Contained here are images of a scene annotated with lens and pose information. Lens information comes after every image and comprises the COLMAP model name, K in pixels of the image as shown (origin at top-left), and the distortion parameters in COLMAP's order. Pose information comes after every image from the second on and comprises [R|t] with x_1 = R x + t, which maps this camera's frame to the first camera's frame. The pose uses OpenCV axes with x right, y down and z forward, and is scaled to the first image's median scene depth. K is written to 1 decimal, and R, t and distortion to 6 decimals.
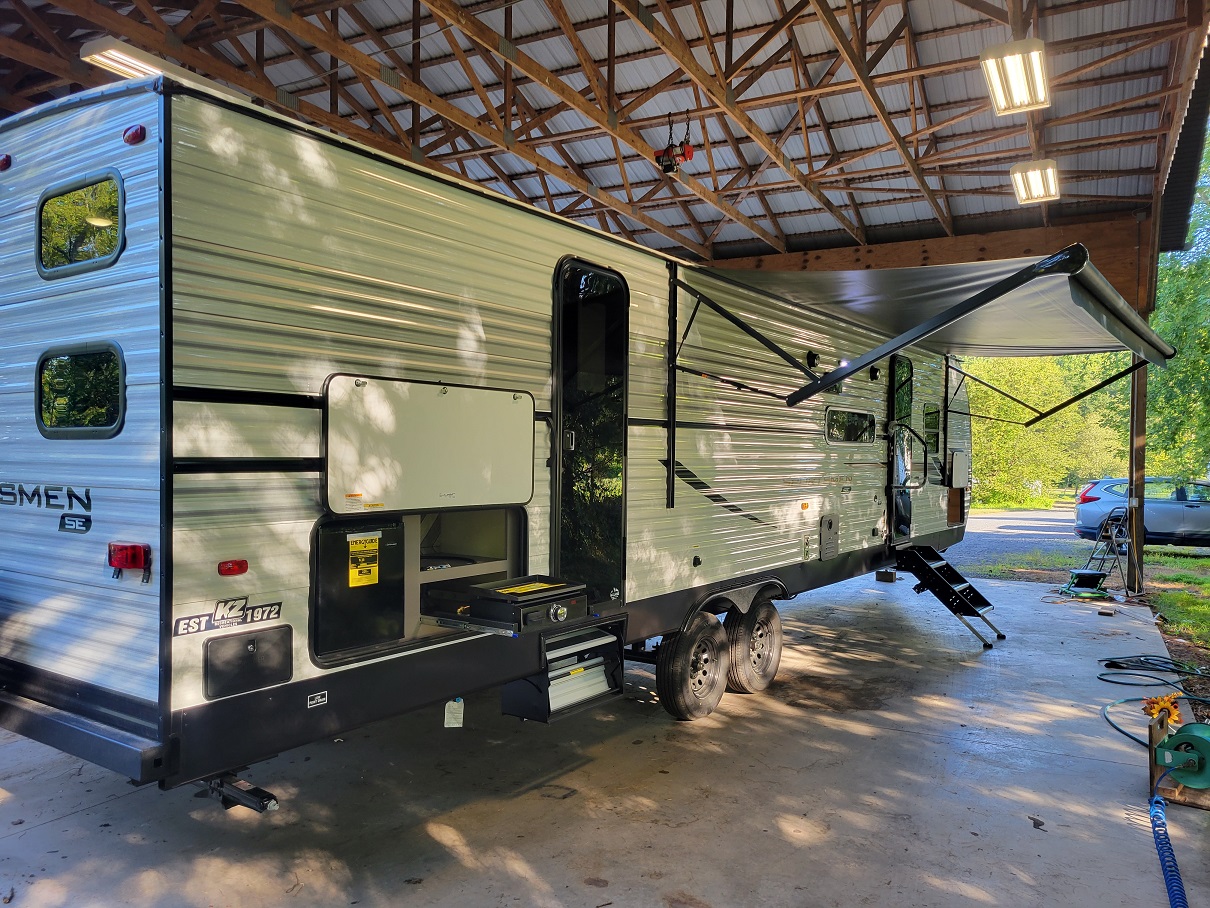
lens RADIAL K [[952.8, 0, 605.0], [0, 952.8, 454.0], [0, 0, 1]] dist [0.003978, 0.001667]
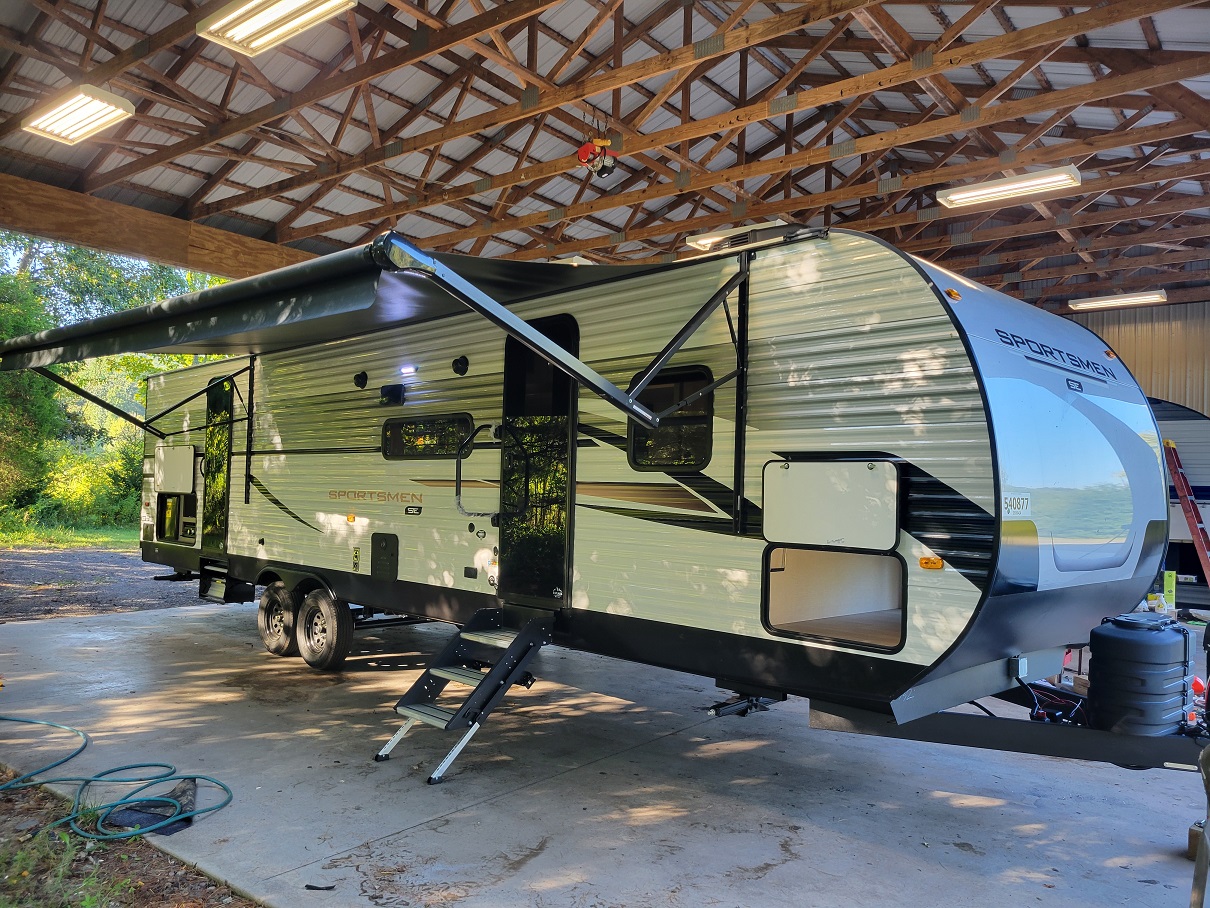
lens RADIAL K [[952.8, 0, 605.0], [0, 952.8, 454.0], [0, 0, 1]] dist [0.003978, 0.001667]
pose [[-0.214392, -0.046121, -0.975658, 1.464851], [-0.015568, 0.998919, -0.043800, 0.031061], [0.976624, 0.005799, -0.214879, 1.854932]]
